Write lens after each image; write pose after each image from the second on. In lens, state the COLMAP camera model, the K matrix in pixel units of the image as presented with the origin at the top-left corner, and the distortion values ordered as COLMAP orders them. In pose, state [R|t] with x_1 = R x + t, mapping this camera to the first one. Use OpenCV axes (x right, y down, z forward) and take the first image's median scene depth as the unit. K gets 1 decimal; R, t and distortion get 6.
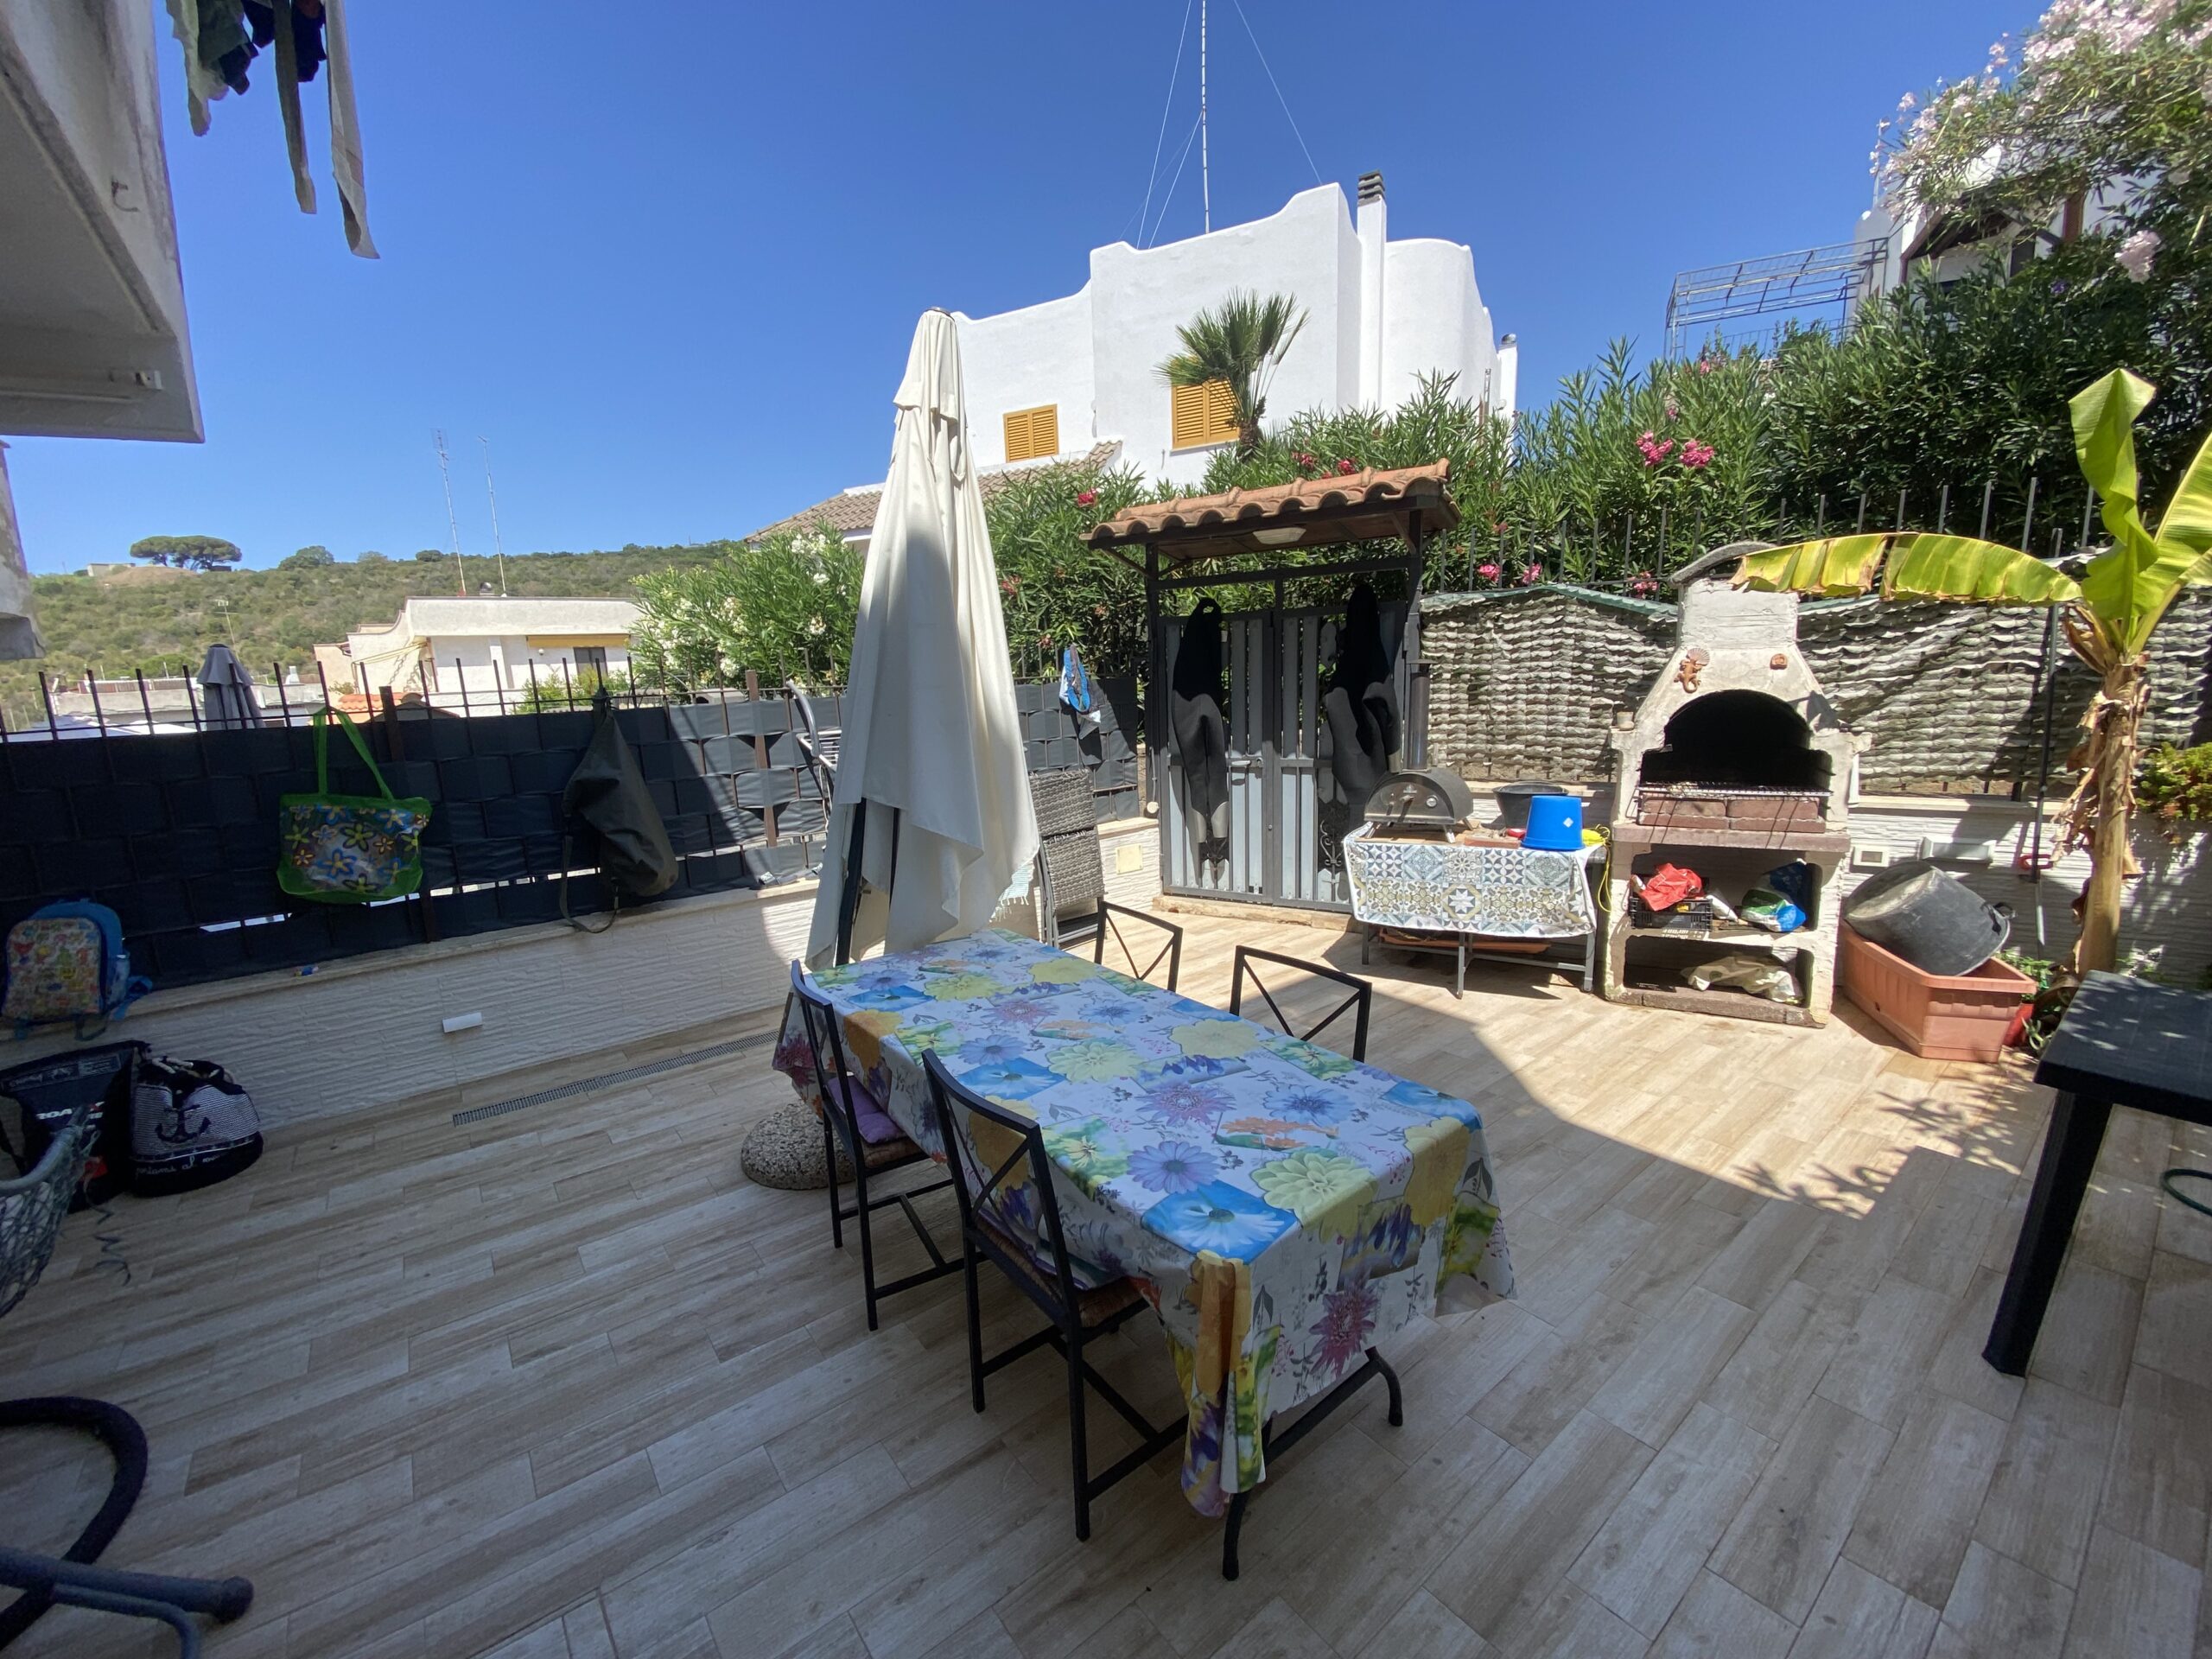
lens RADIAL K [[898.3, 0, 1096.2], [0, 898.3, 833.8], [0, 0, 1]] dist [0.020818, -0.019236]
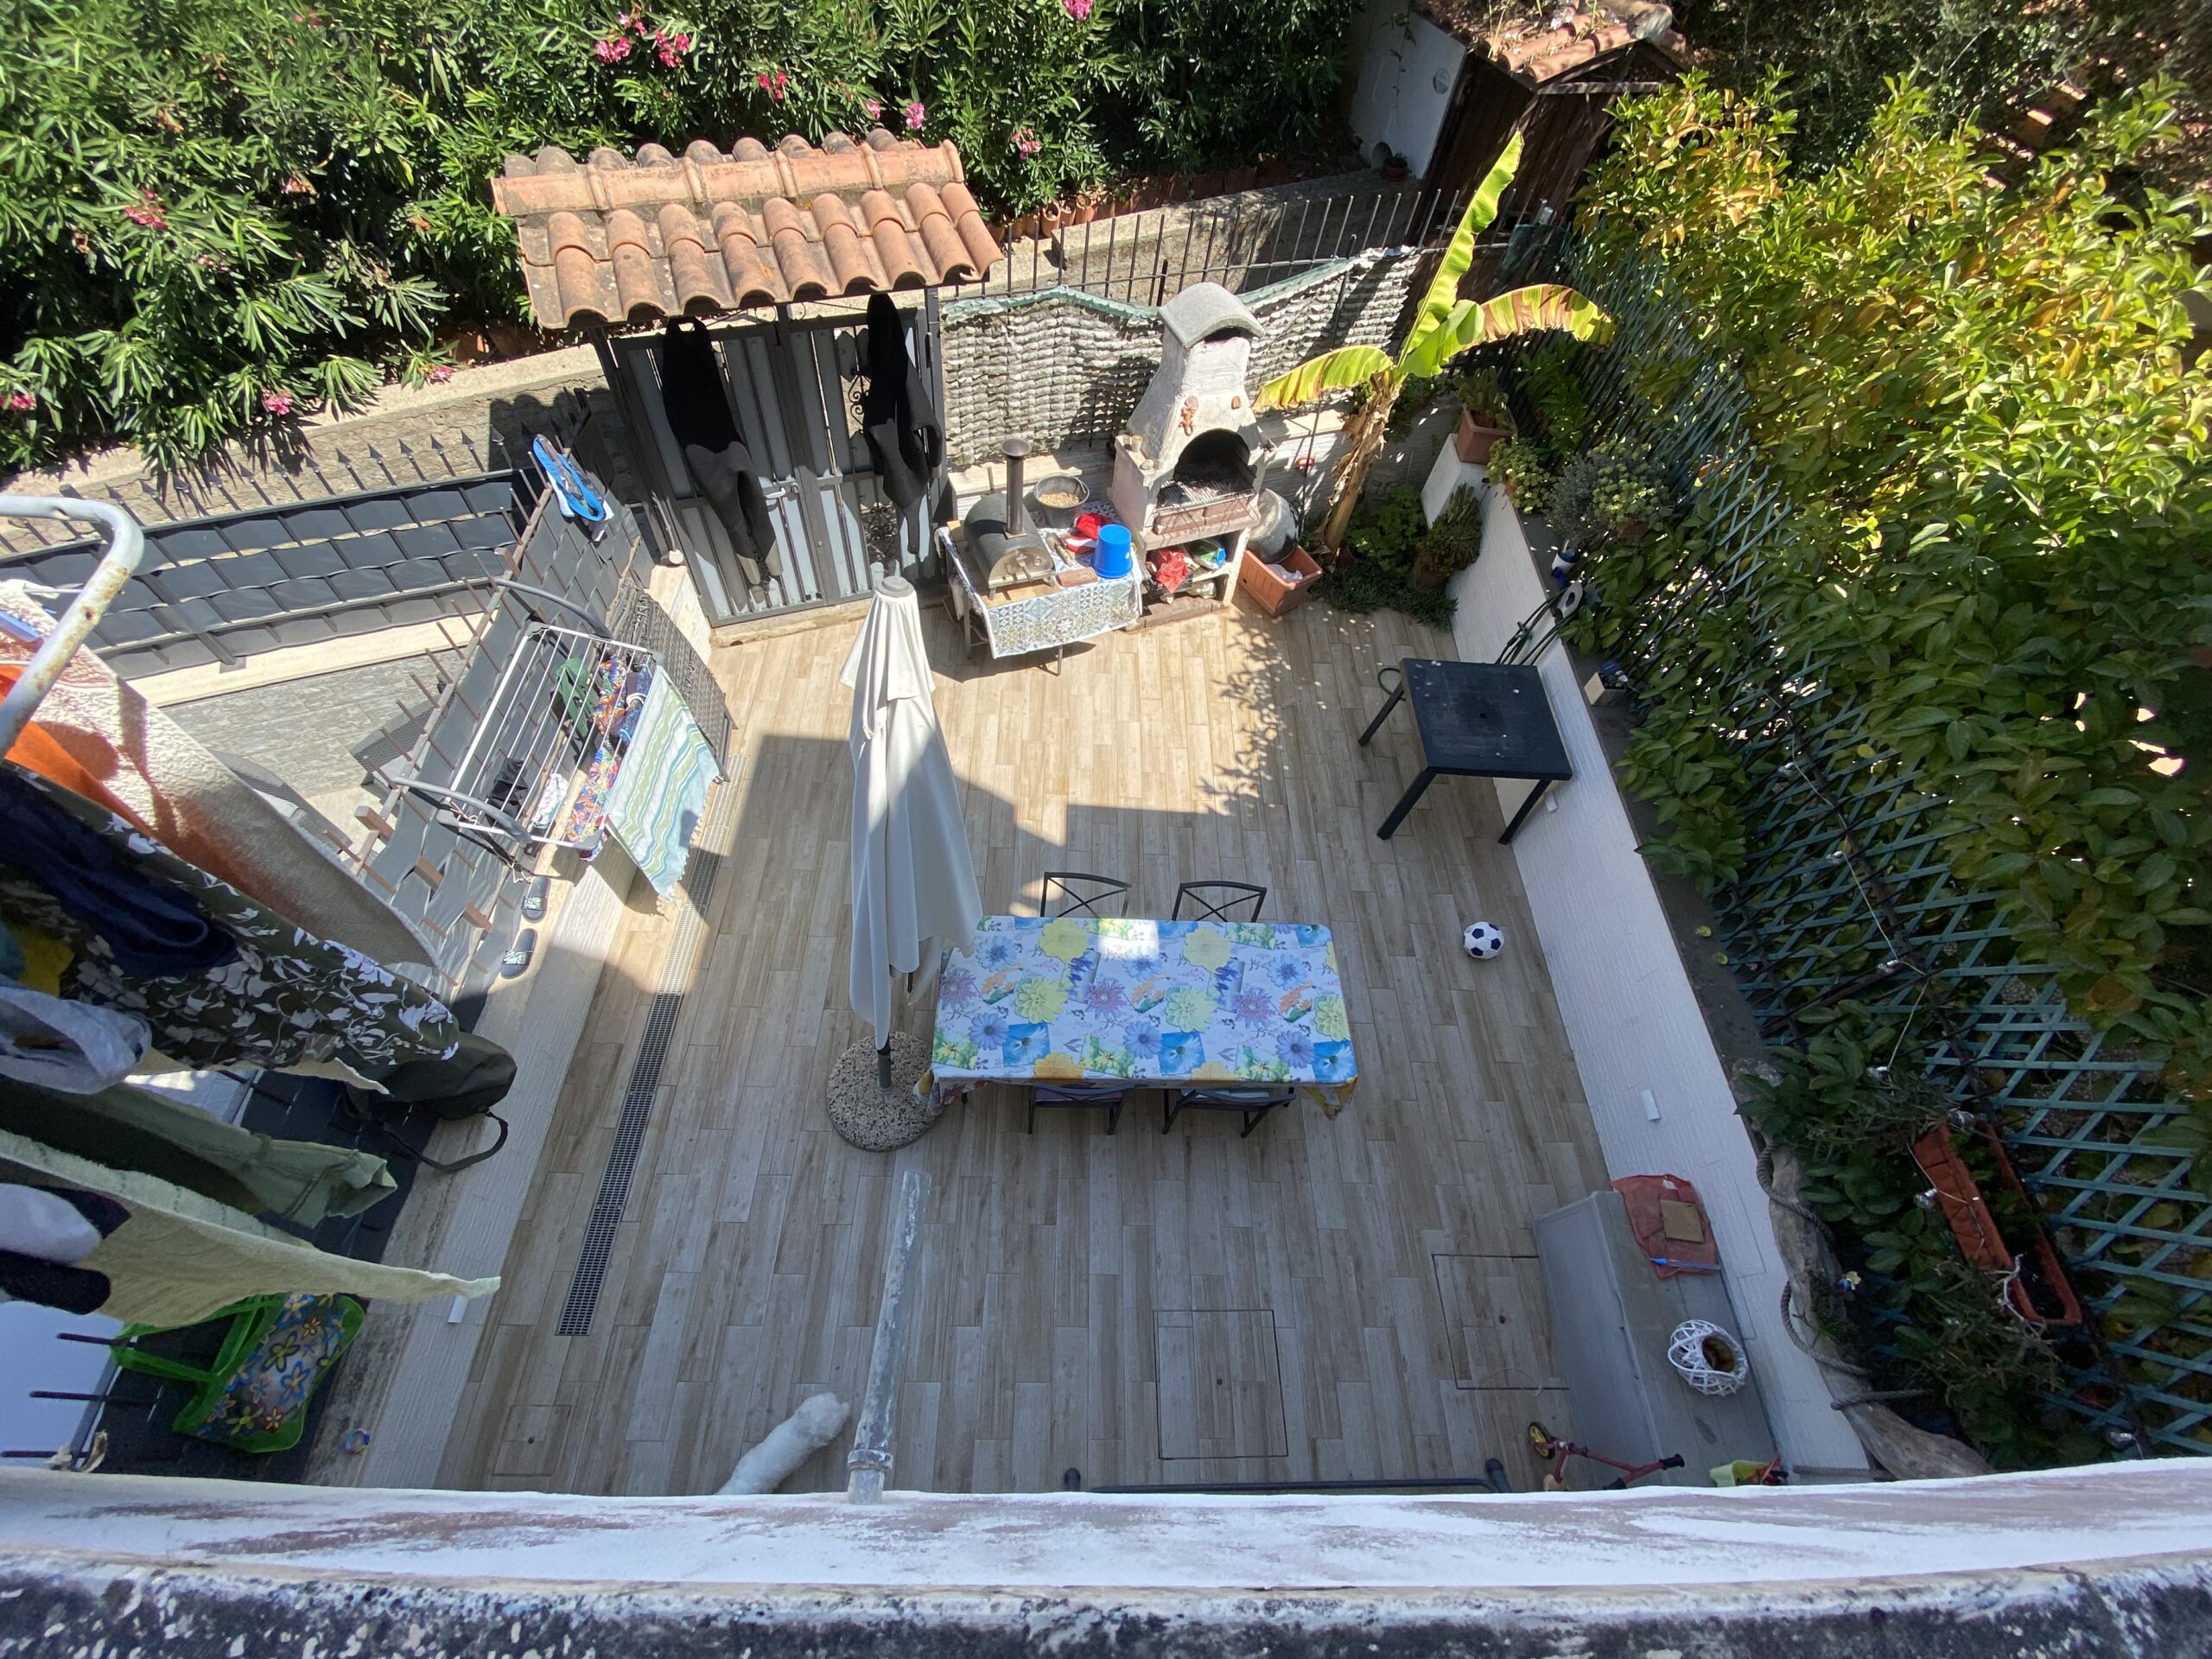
lens RADIAL K [[898.3, 0, 1096.2], [0, 898.3, 833.8], [0, 0, 1]] dist [0.020818, -0.019236]
pose [[0.605400, -0.606734, 0.515135, -0.493228], [0.029616, 0.663943, 0.747196, -0.797200], [-0.795370, -0.437096, 0.419920, 0.299428]]
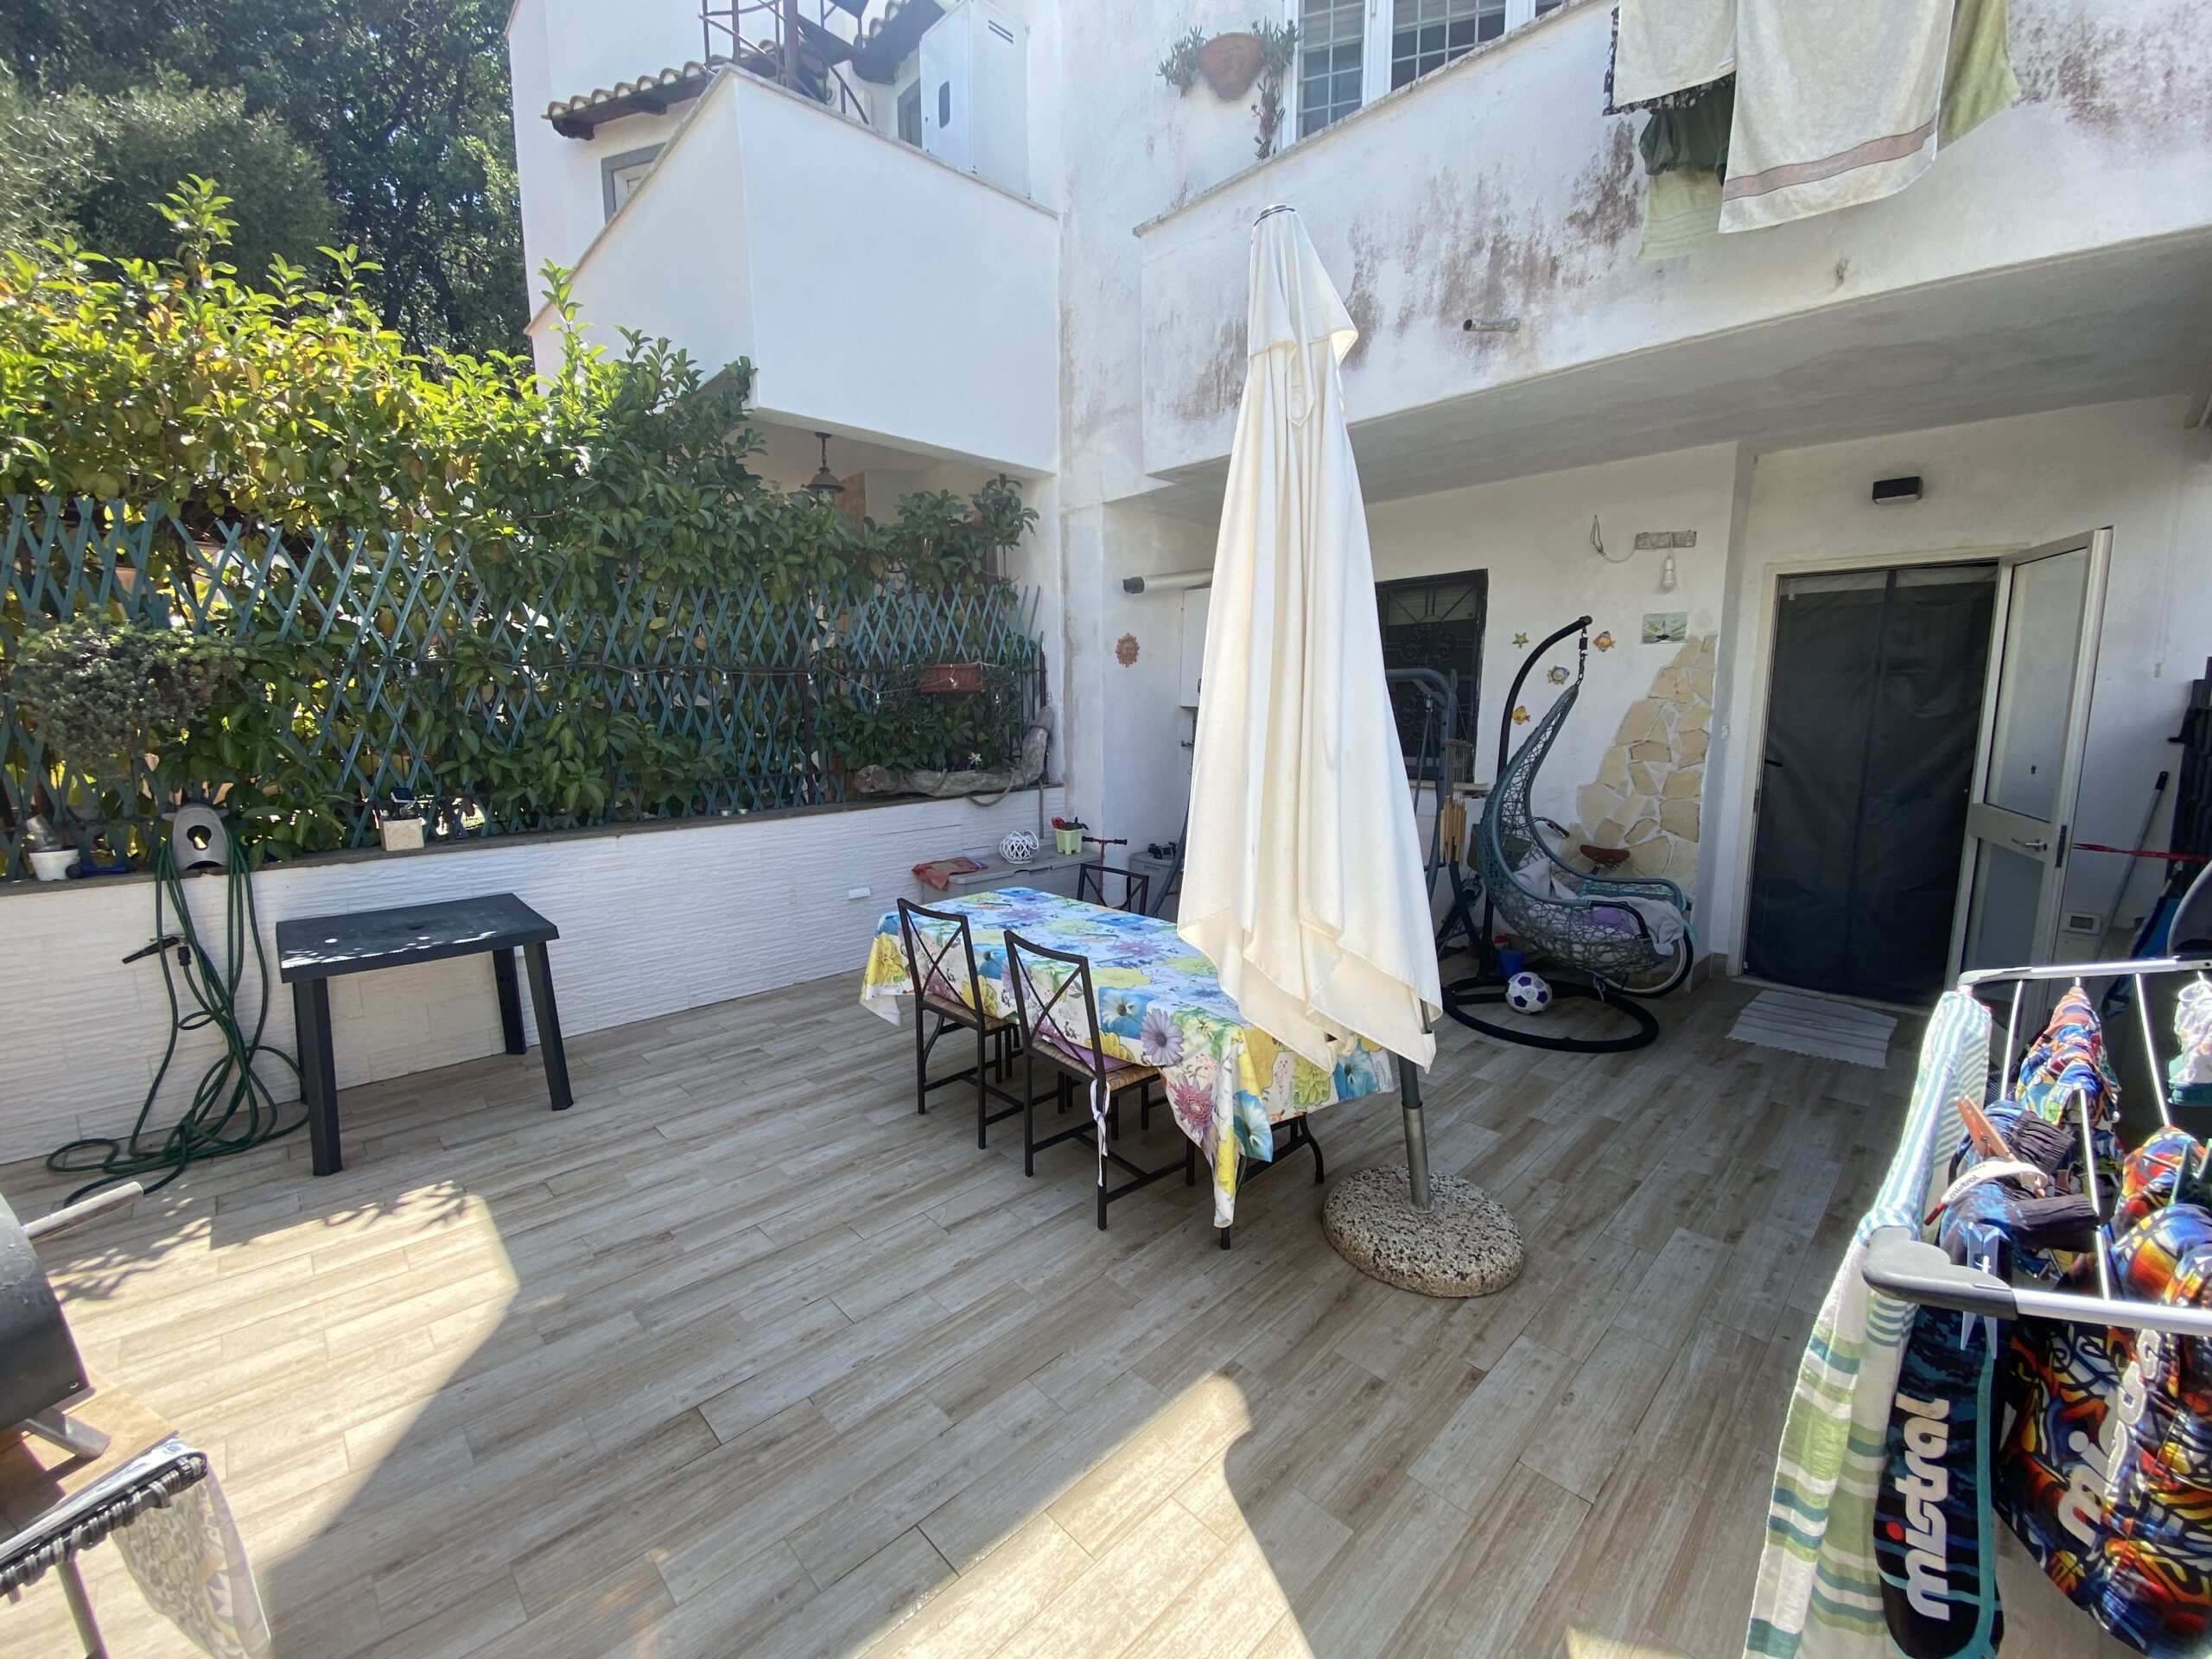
lens RADIAL K [[898.3, 0, 1096.2], [0, 898.3, 833.8], [0, 0, 1]] dist [0.020818, -0.019236]
pose [[-0.994273, 0.056435, -0.090751, 0.054881], [0.022854, 0.941831, 0.335310, -0.267964], [0.104395, 0.331316, -0.937727, 1.425624]]
